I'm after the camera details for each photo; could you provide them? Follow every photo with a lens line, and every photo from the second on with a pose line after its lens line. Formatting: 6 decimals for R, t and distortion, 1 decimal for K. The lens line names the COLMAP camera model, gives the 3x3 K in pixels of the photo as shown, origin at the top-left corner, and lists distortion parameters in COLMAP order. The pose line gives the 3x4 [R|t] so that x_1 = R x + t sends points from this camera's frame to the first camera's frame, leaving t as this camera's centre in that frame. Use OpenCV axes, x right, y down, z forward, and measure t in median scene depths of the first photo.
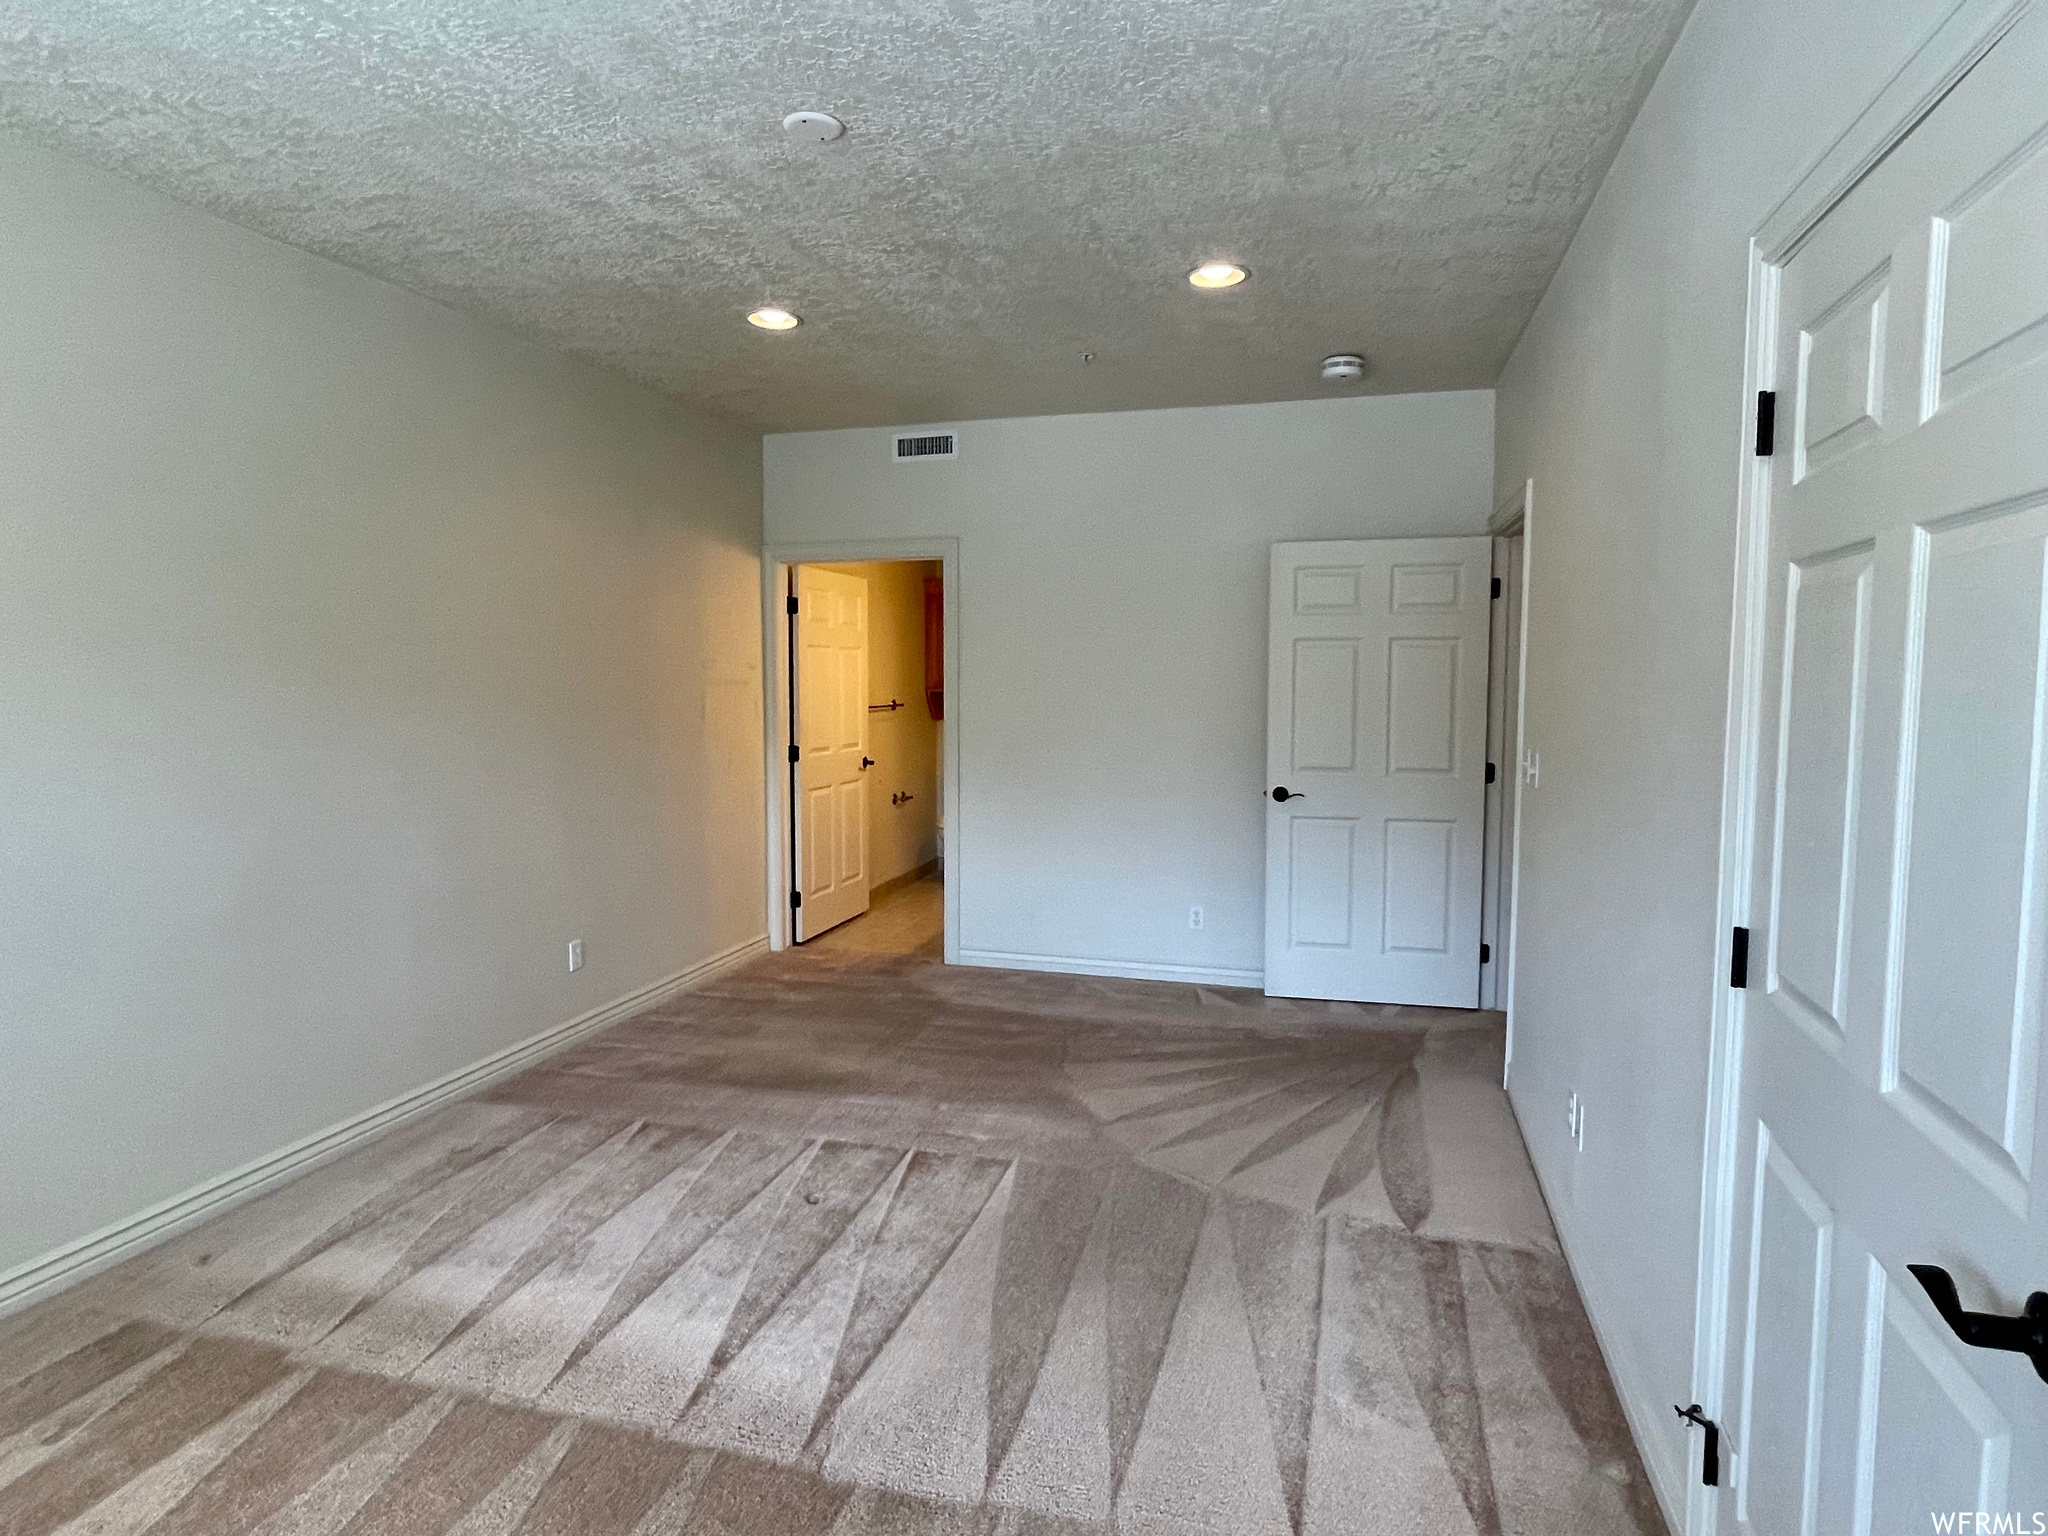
lens RADIAL K [[1151.3, 0, 1032.9], [0, 1151.3, 776.6], [0, 0, 1]] dist [-0.007081, 0.004666]
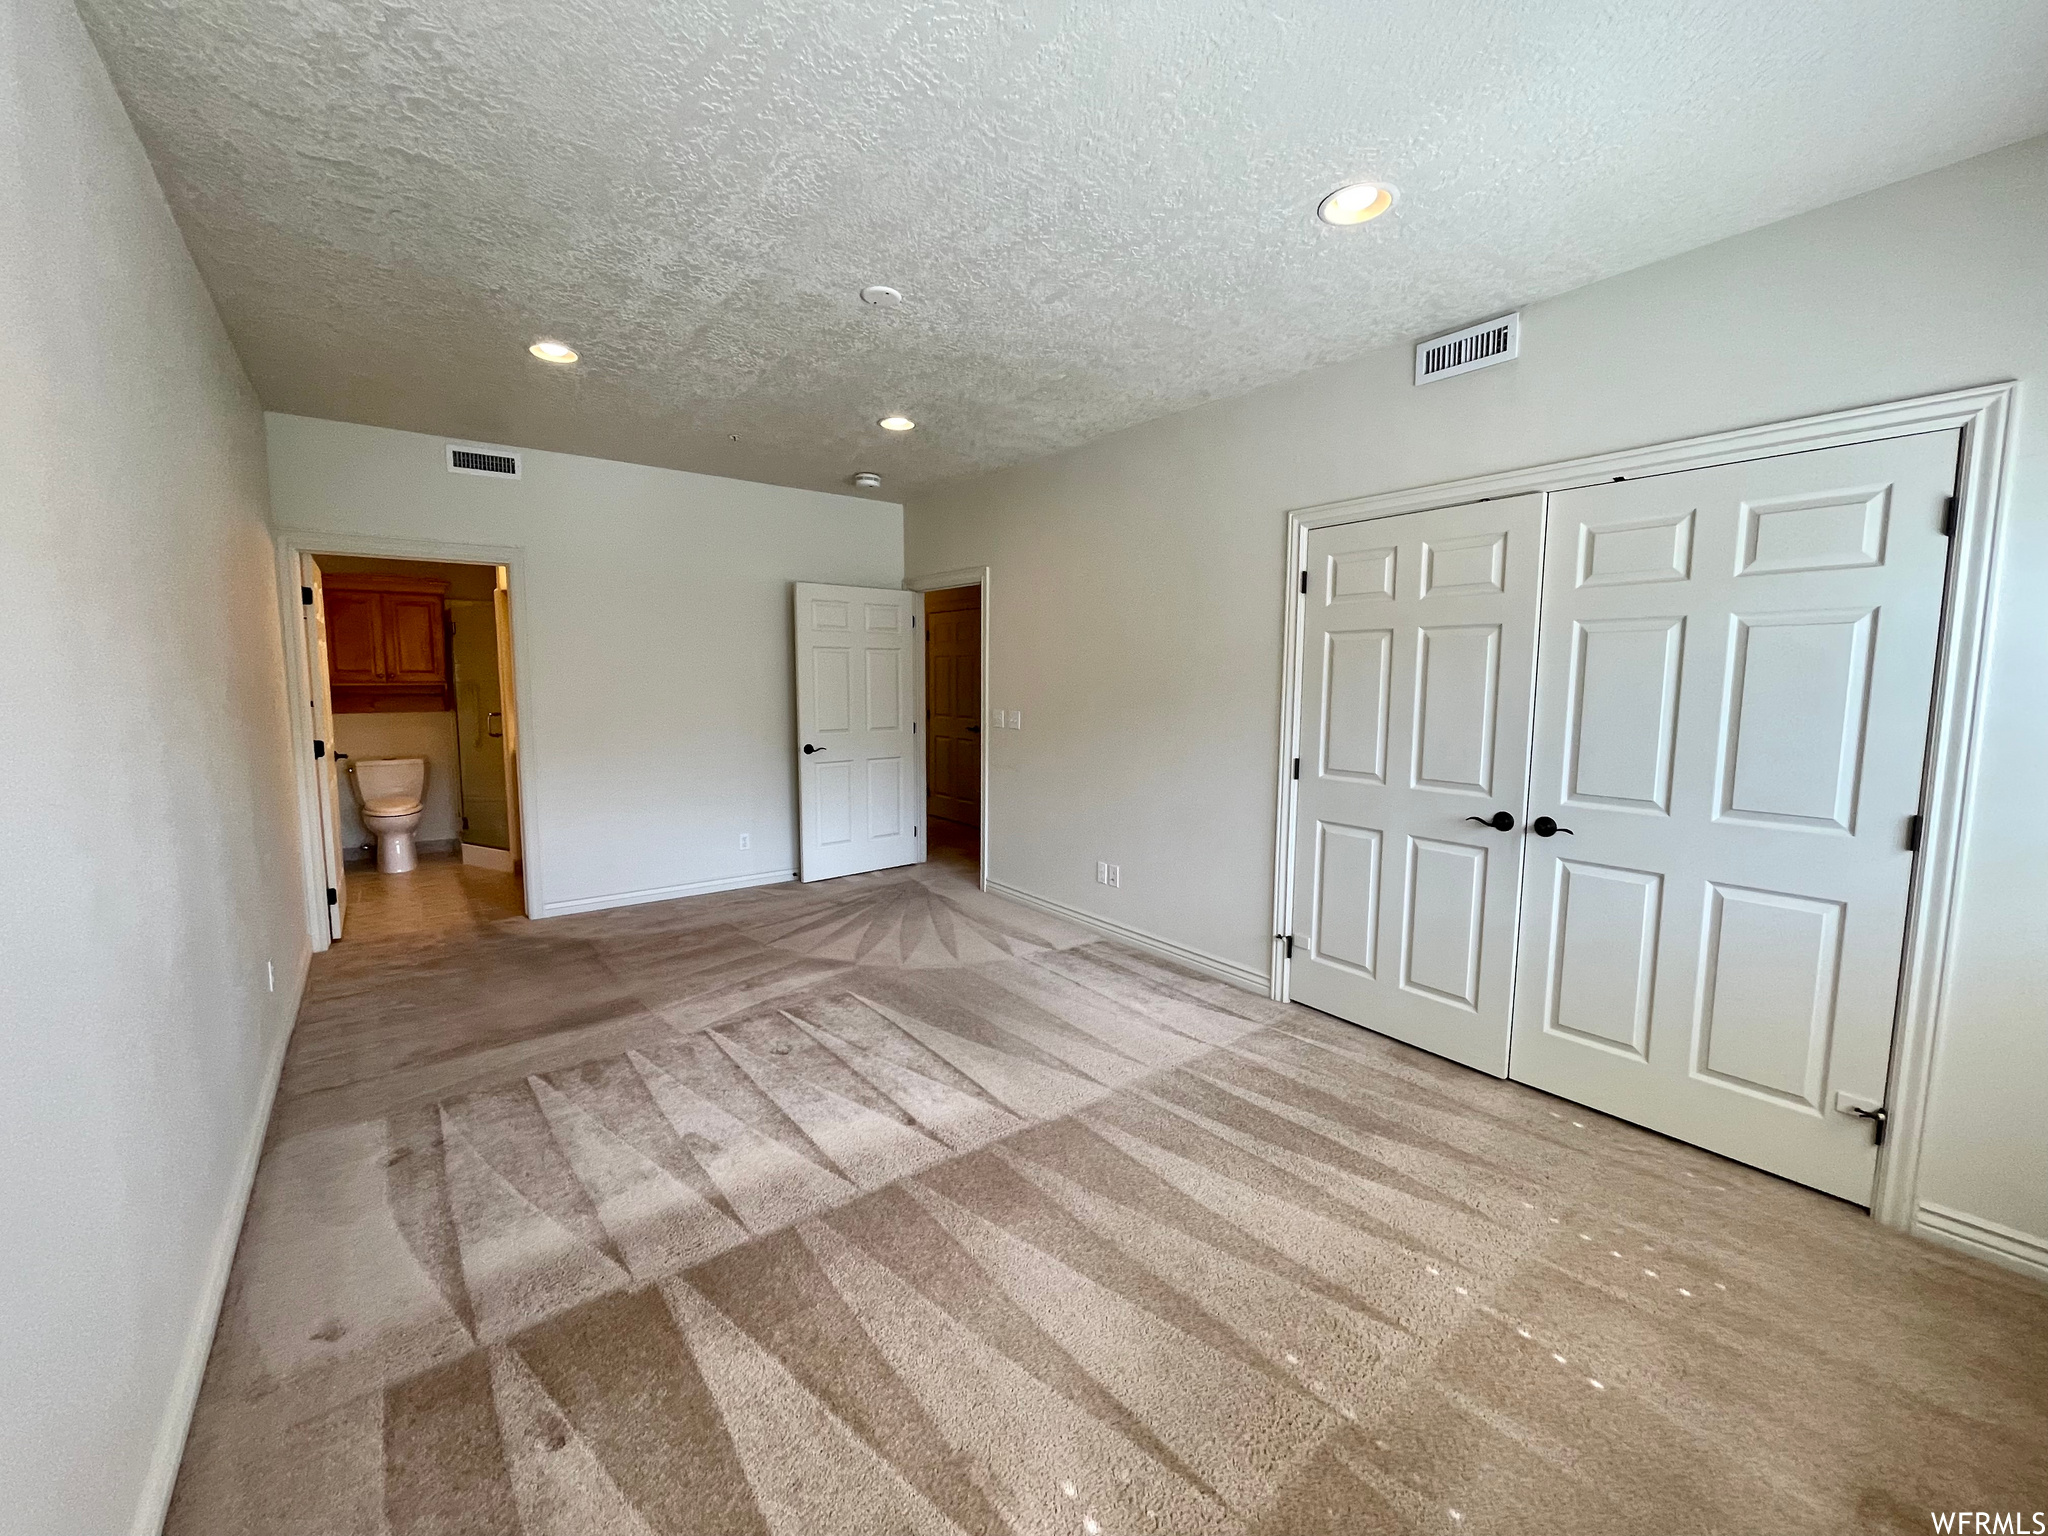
lens RADIAL K [[833.0, 0, 1034.6], [0, 833.0, 763.7], [0, 0, 1]] dist [0.008467, -0.001234]
pose [[0.584661, -0.084591, 0.806855, -0.820519], [0.071153, 0.996063, 0.052869, -0.002633], [-0.808151, 0.026500, 0.588379, 0.176284]]
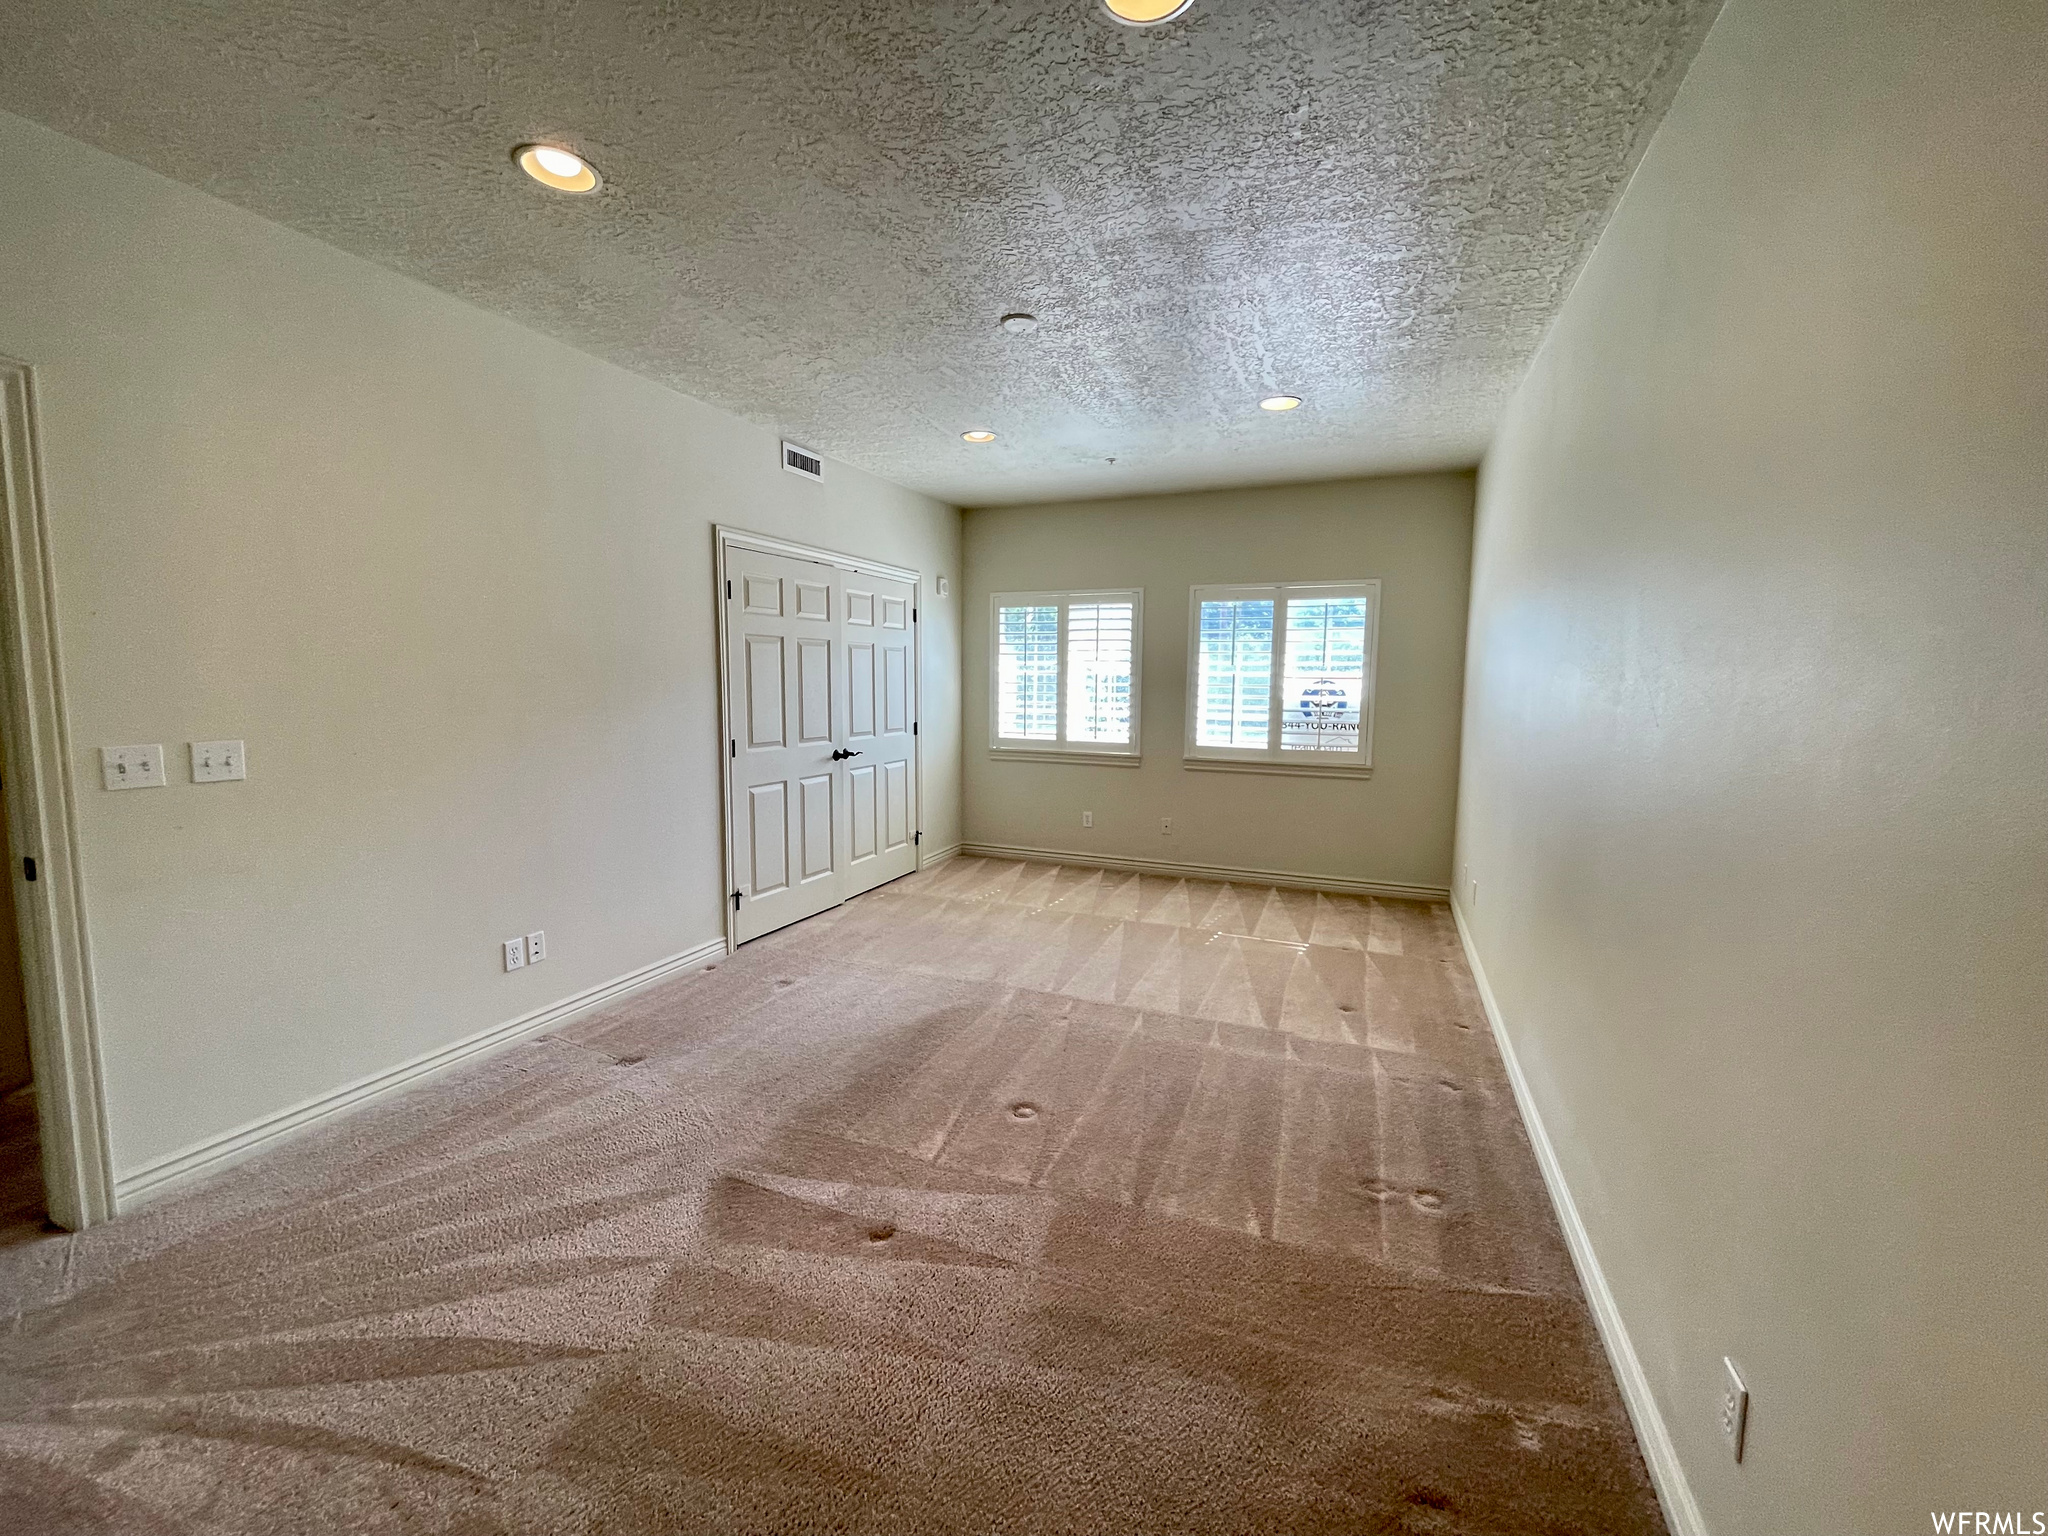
lens RADIAL K [[833.0, 0, 1020.7], [0, 833.0, 766.8], [0, 0, 1]] dist [0.008467, -0.001234]
pose [[-0.993739, -0.028525, 0.108026, -0.286982], [-0.005851, 0.978818, 0.204647, -0.162800], [-0.111575, 0.202734, -0.972857, 1.850308]]
